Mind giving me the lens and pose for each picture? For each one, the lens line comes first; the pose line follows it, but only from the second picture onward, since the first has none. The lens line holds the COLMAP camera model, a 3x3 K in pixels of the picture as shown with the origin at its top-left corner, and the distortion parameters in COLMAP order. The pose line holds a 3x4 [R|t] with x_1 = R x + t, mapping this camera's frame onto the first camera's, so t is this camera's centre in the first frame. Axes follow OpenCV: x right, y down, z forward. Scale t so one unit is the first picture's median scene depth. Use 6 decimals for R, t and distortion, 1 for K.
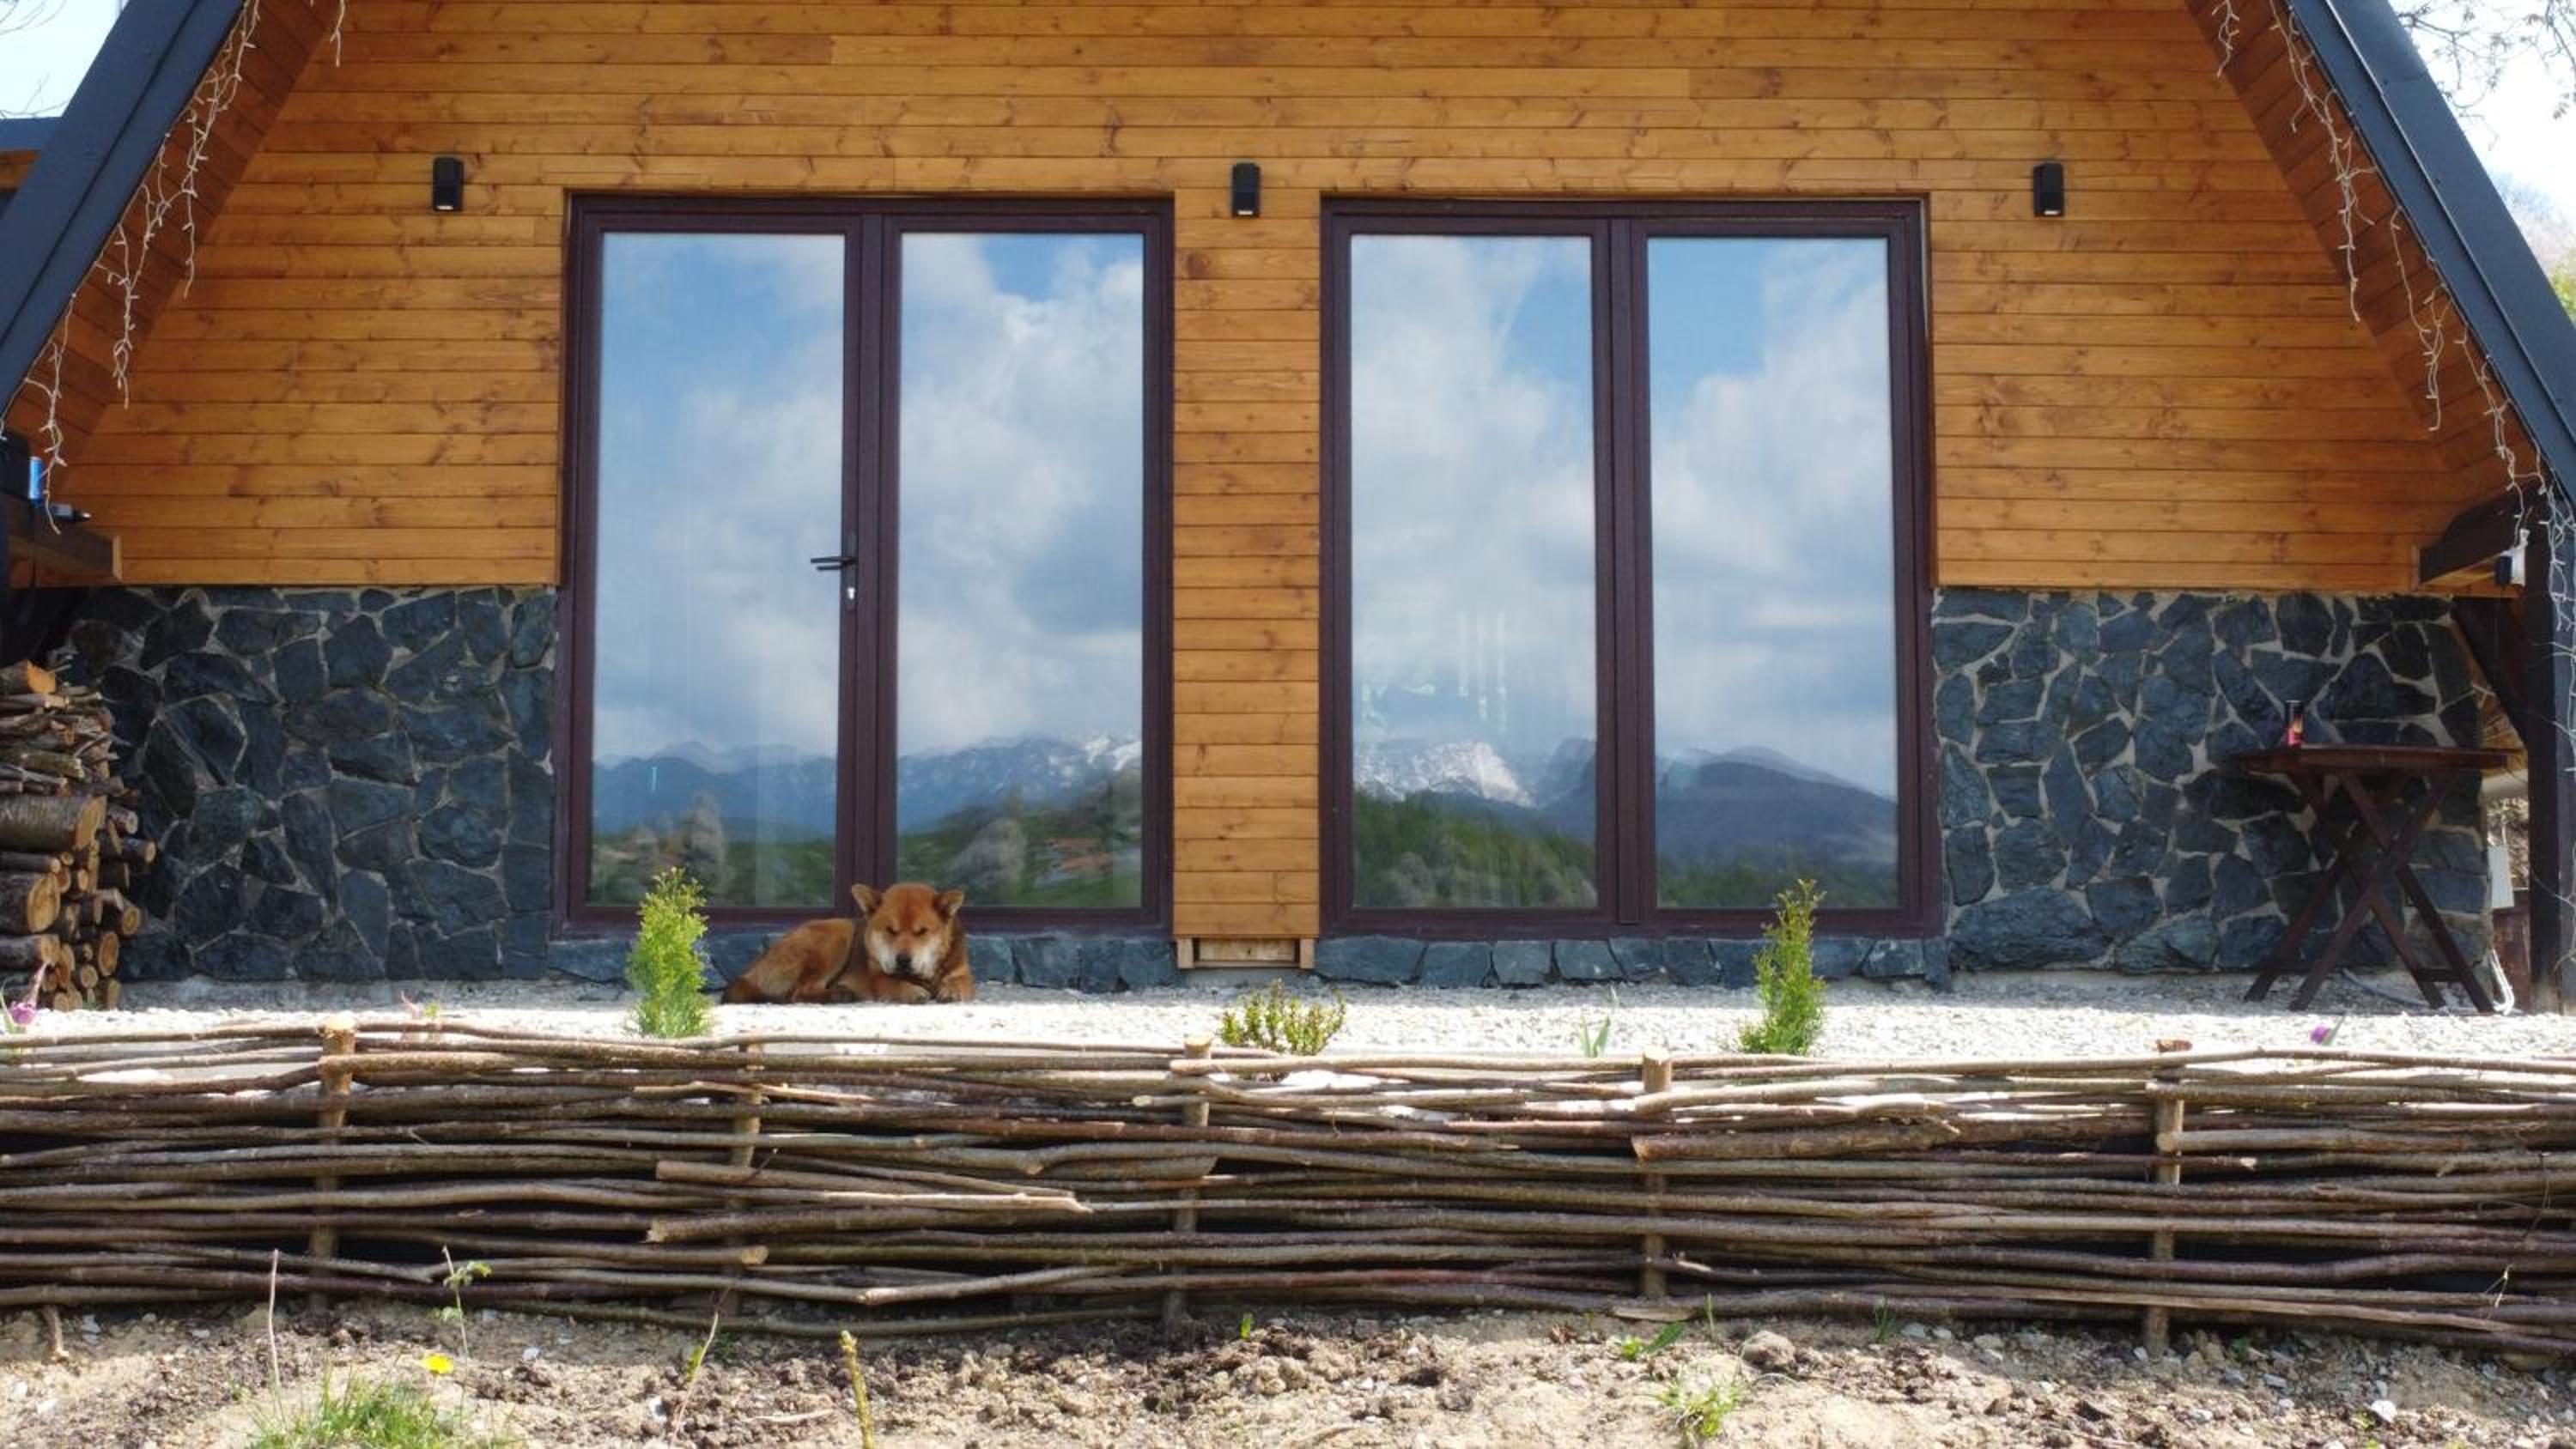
lens RADIAL K [[2986.2, 0, 1288.0], [0, 2986.2, 724.5], [0, 0, 1]] dist [-0.024056, -0.002602]
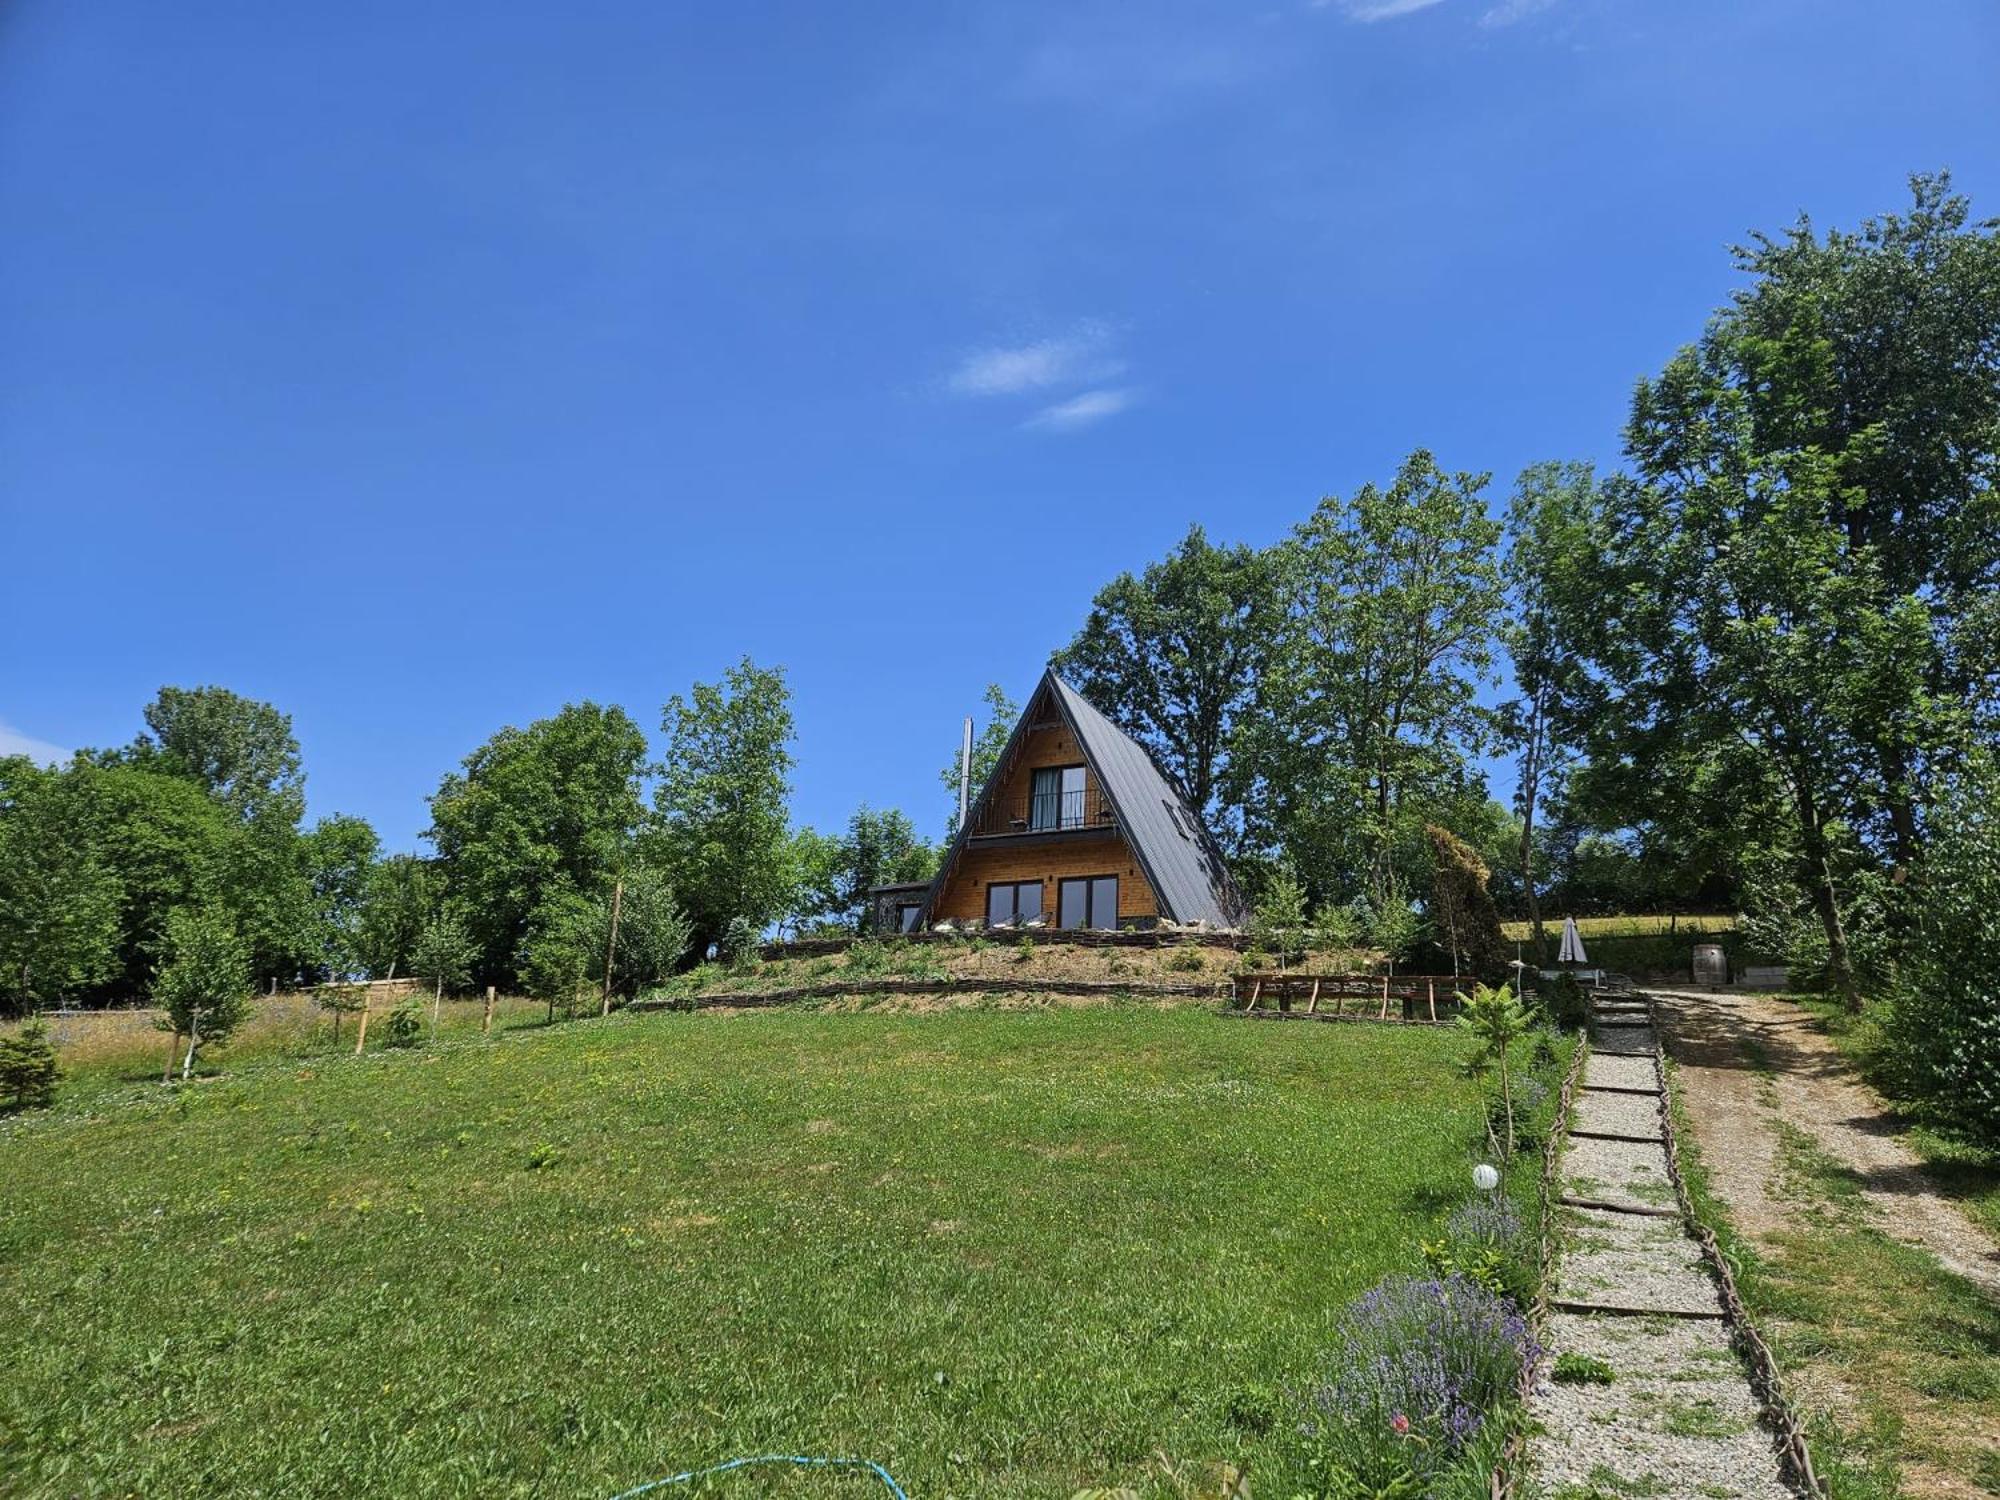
lens RADIAL K [[1475.6, 0, 1000.0], [0, 1475.6, 750.0], [0, 0, 1]] dist [0.005142, -0.000349]
pose [[0.871067, -0.111045, -0.478447, 2.097201], [-0.012752, 0.968666, -0.248038, 0.578063], [0.490999, 0.222158, 0.842357, -3.050749]]
